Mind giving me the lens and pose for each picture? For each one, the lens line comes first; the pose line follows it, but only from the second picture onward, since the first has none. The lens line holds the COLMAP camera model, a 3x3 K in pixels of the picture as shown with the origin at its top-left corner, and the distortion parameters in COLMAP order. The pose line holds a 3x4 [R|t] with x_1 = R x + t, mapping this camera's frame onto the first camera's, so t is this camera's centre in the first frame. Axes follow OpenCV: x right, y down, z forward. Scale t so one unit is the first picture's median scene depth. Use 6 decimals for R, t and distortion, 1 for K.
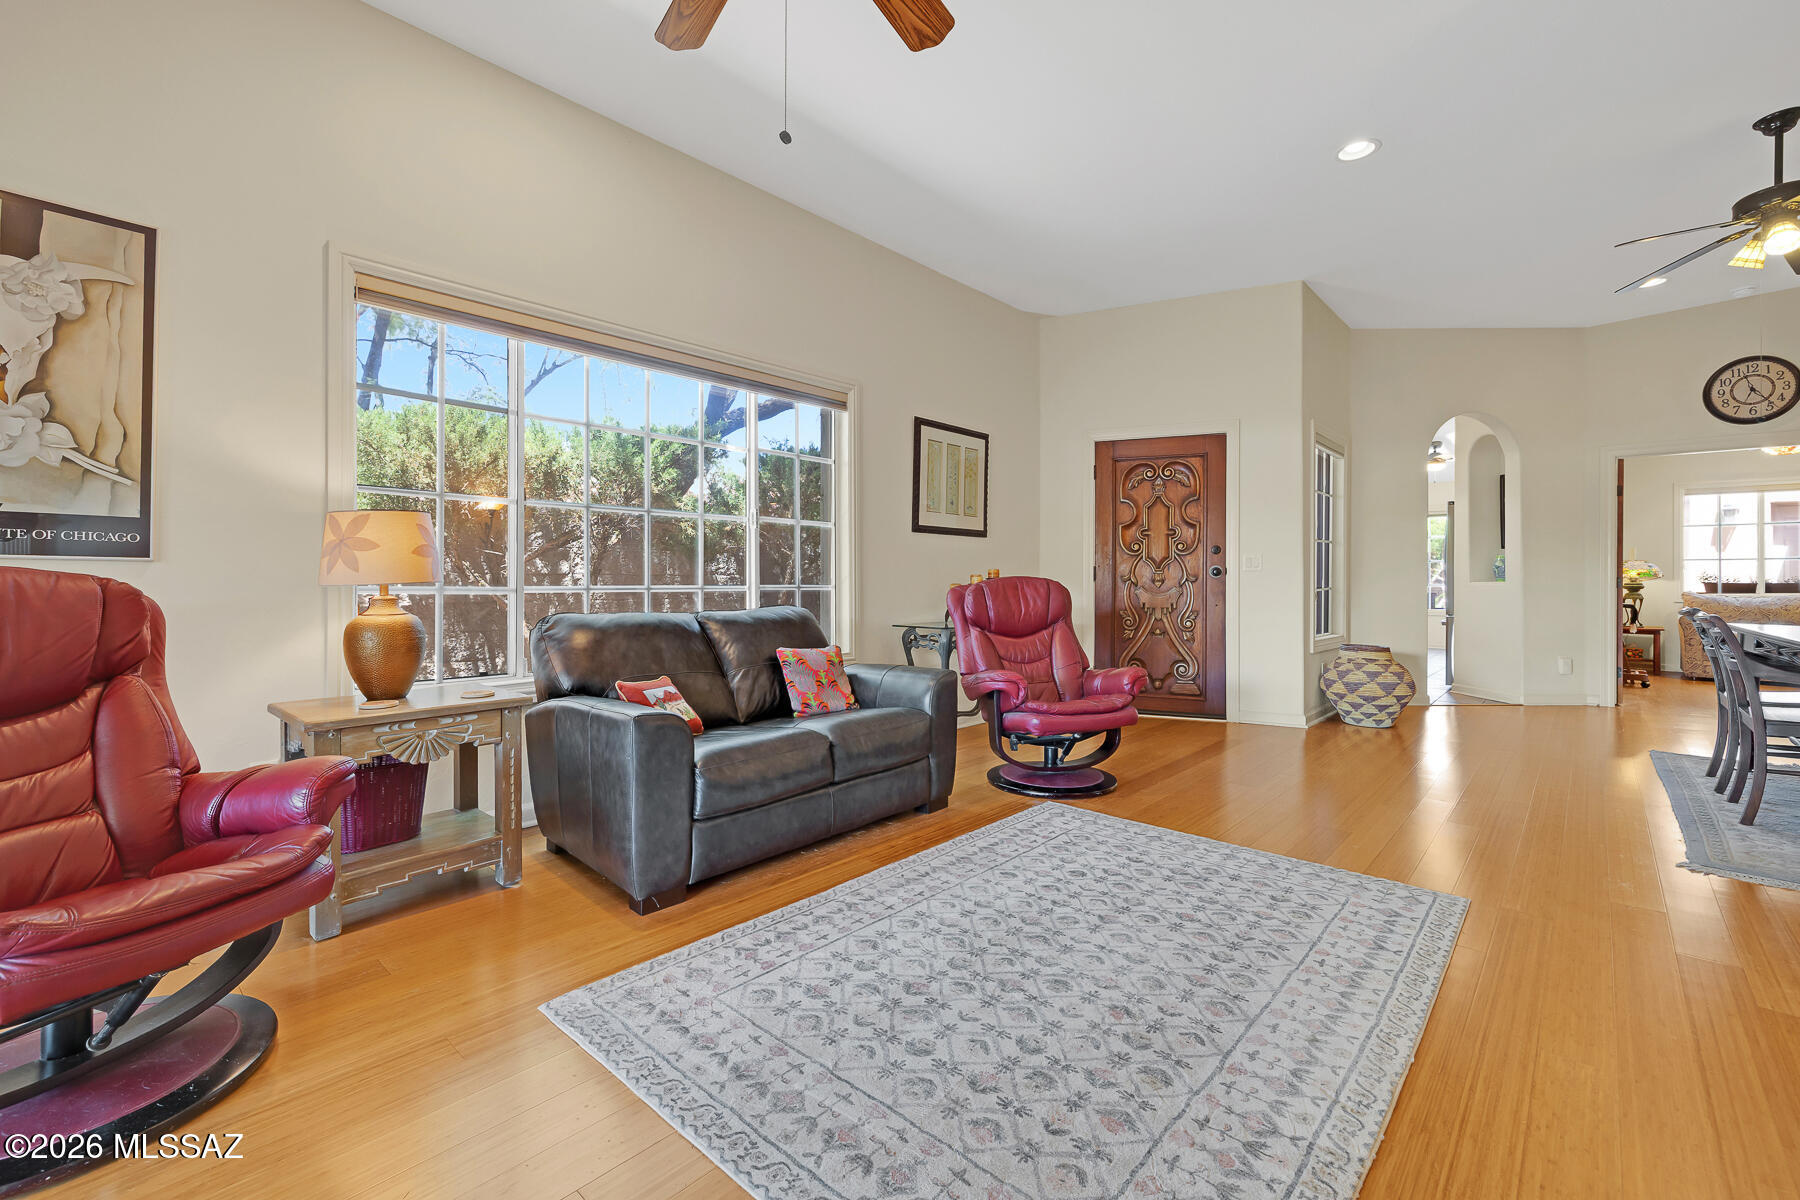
lens RADIAL K [[769.1, 0, 884.0], [0, 769.1, 586.7], [0, 0, 1]] dist [0.001175, 0.000957]
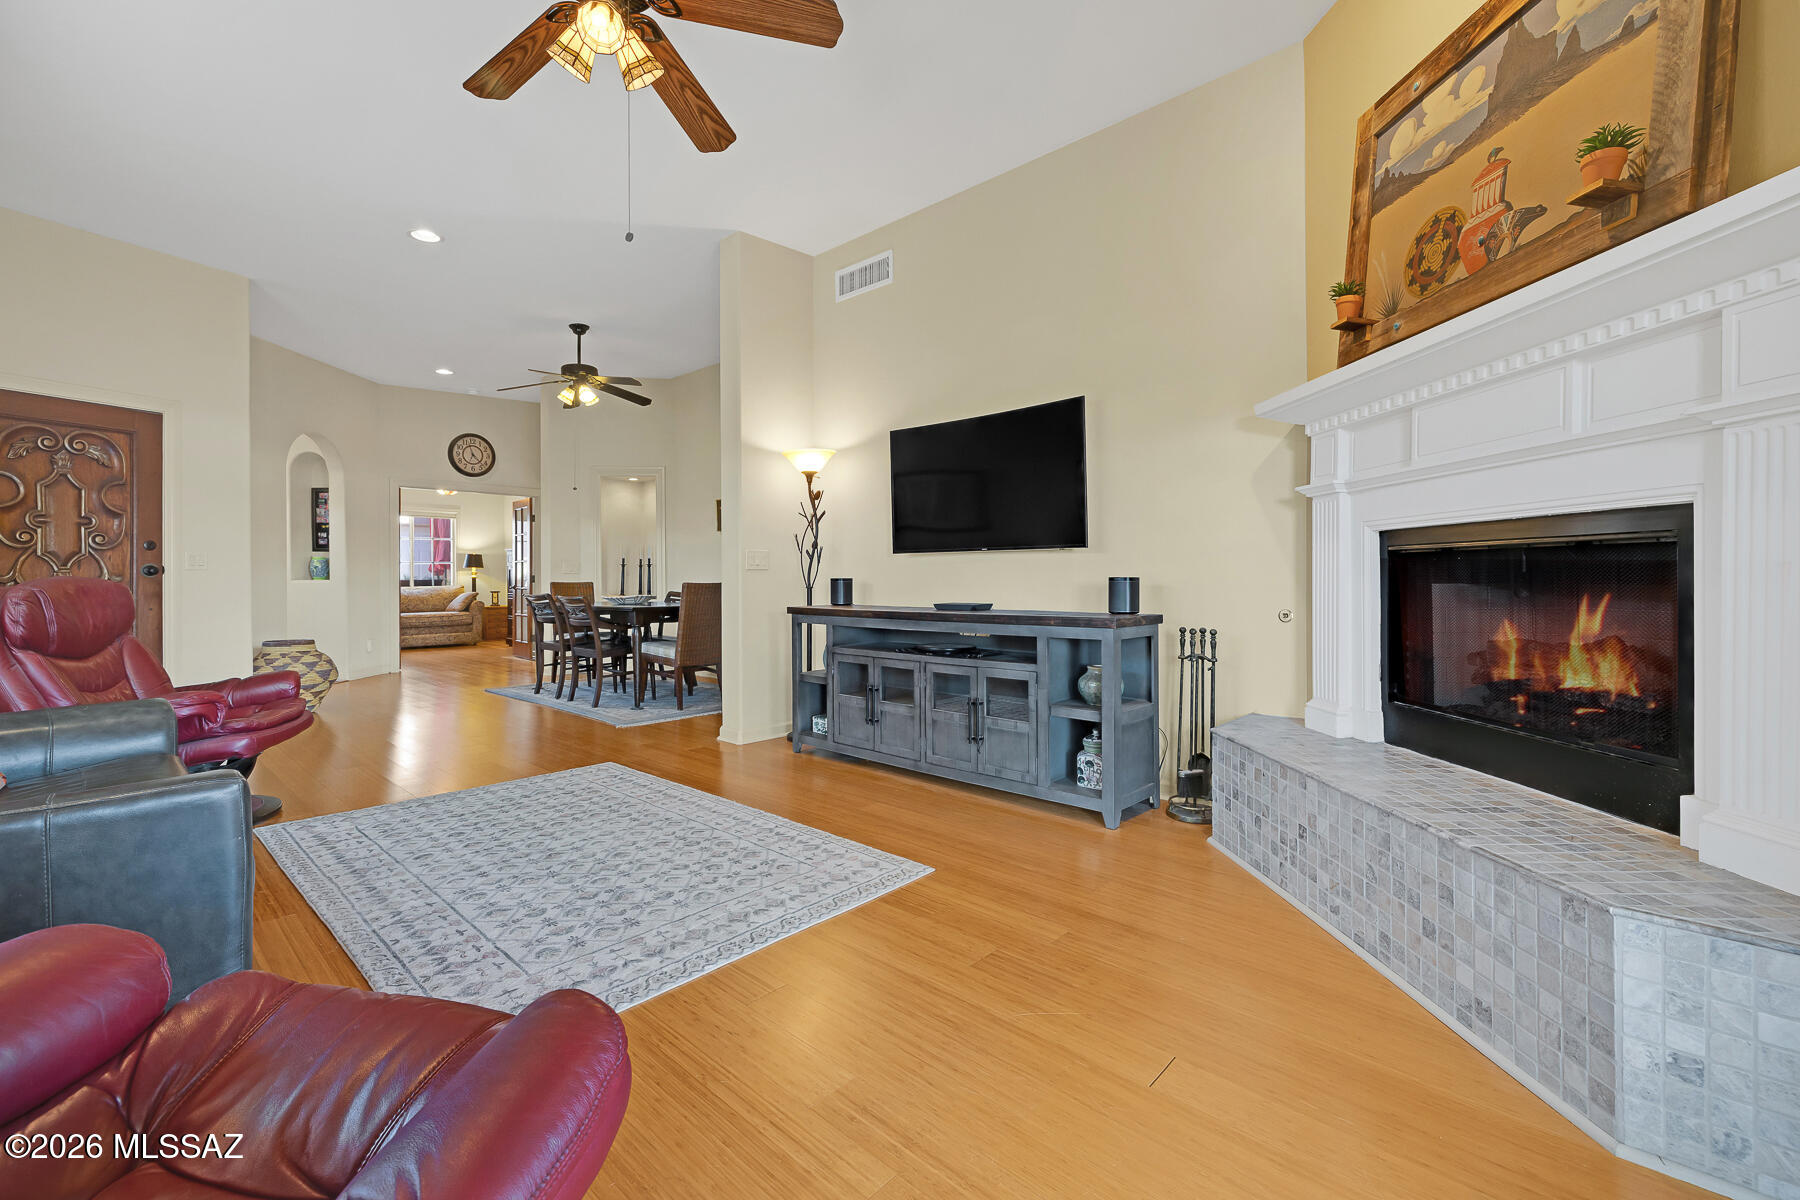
lens RADIAL K [[769.1, 0, 880.4], [0, 769.1, 571.7], [0, 0, 1]] dist [0.001175, 0.000957]
pose [[0.009050, 0.001672, 0.999958, -0.946075], [0.017697, 0.999842, -0.001832, -0.004424], [-0.999802, 0.017713, 0.009019, 0.377139]]
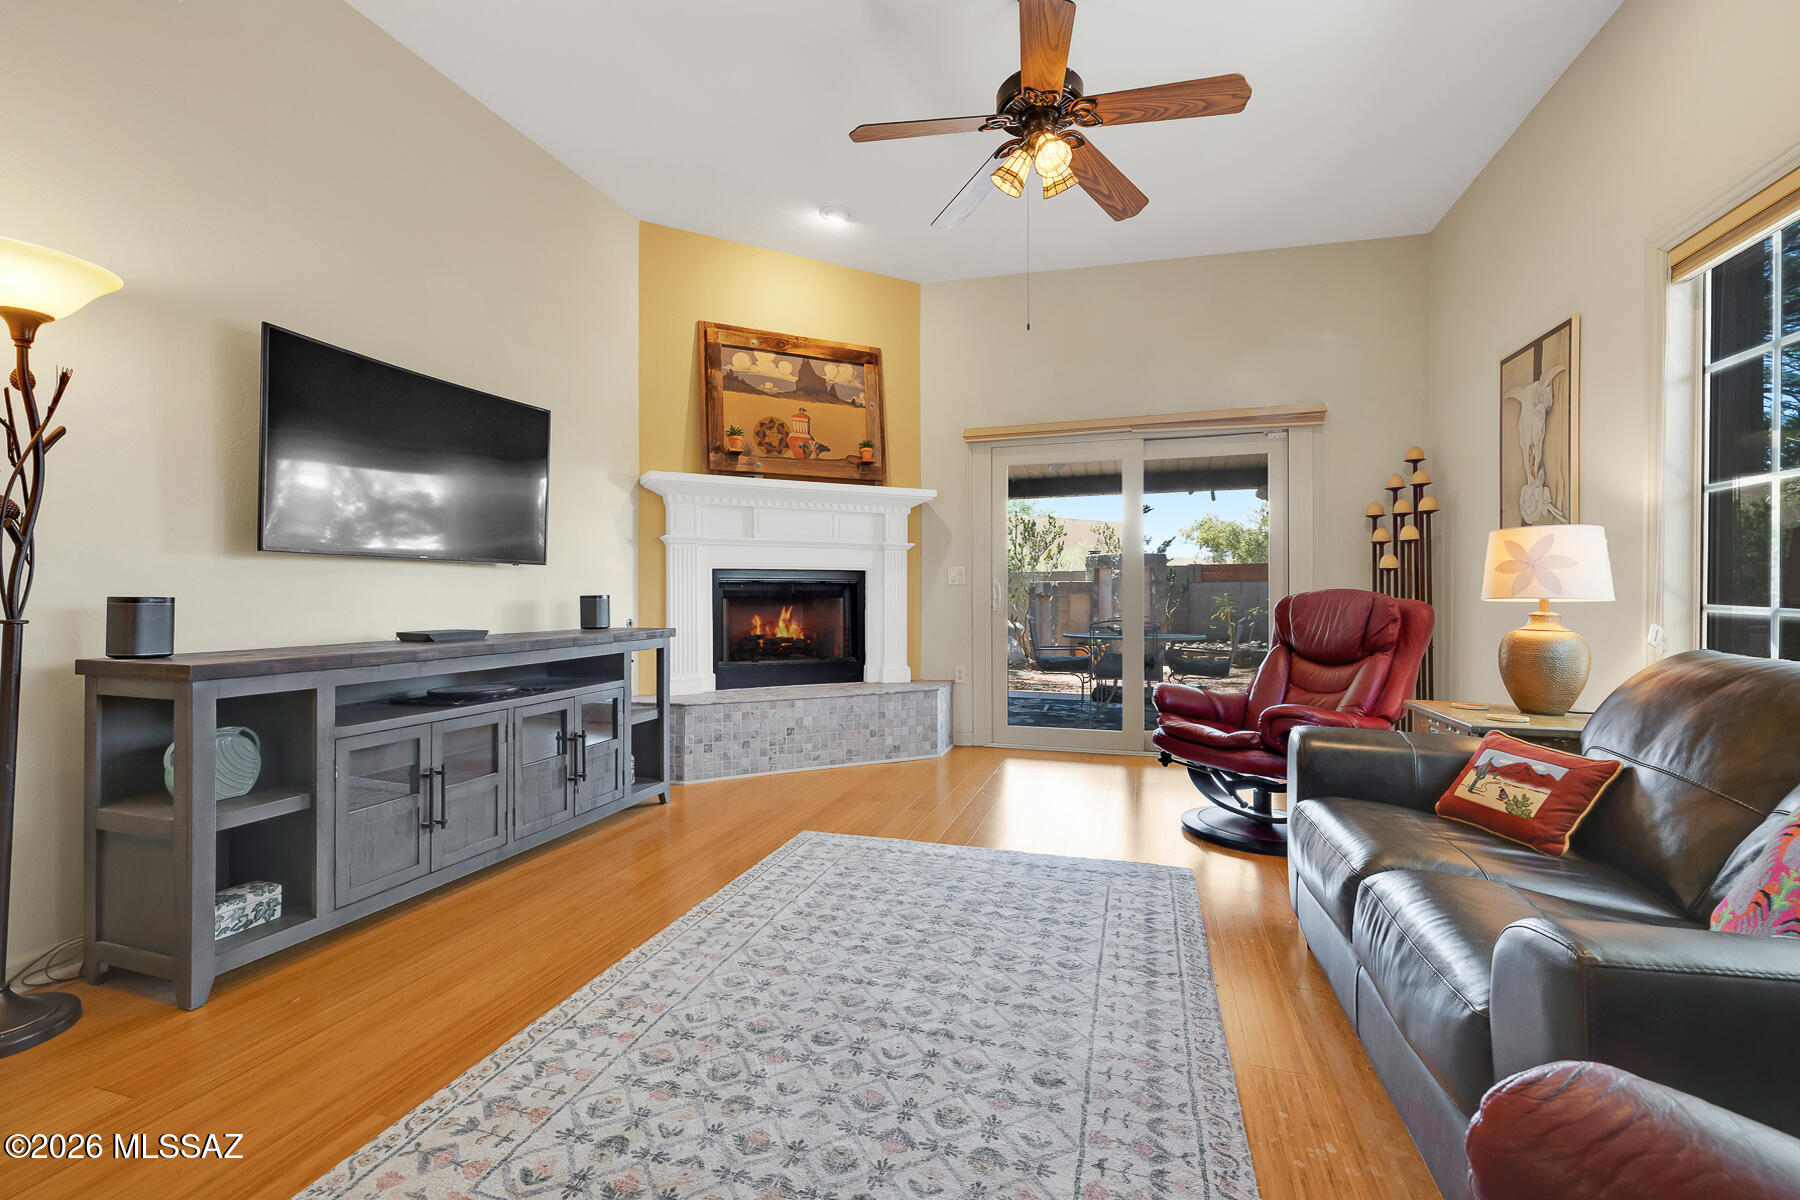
lens RADIAL K [[774.8, 0, 883.1], [0, 774.8, 592.6], [0, 0, 1]] dist [0.003947, -0.001783]
pose [[-0.907811, -0.005499, -0.419343, 0.569464], [-0.009506, 0.999927, 0.007465, -0.011653], [0.419271, 0.010763, -0.907797, 1.585737]]
